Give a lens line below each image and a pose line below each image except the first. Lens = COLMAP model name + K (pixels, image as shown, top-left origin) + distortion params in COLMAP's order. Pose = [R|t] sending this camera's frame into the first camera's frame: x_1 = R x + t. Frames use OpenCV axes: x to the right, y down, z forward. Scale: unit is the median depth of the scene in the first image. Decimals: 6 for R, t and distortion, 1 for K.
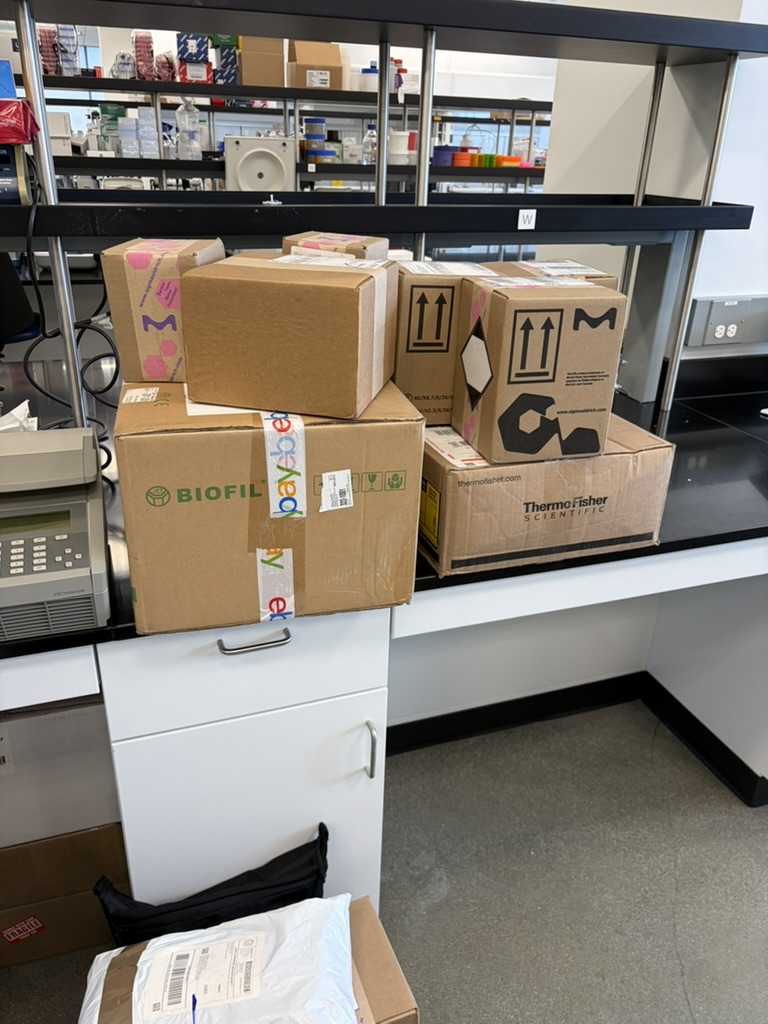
lens RADIAL K [[778.9, 0, 372.8], [0, 778.9, 498.9], [0, 0, 1]] dist [0.039801, -0.048096]
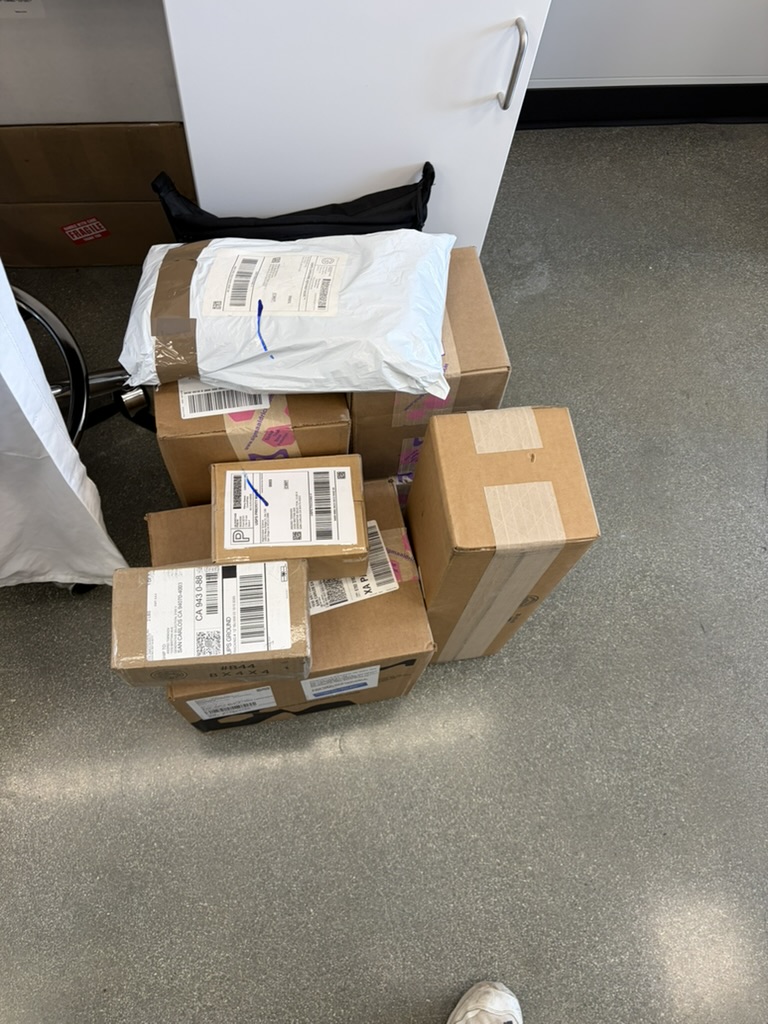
lens RADIAL K [[778.9, 0, 383.1], [0, 778.9, 510.6], [0, 0, 1]] dist [0.039801, -0.048096]
pose [[0.980601, 0.194902, -0.020871, -0.024958], [-0.133951, 0.744034, 0.654576, 0.164121], [0.143106, -0.639083, 0.755708, 0.166457]]
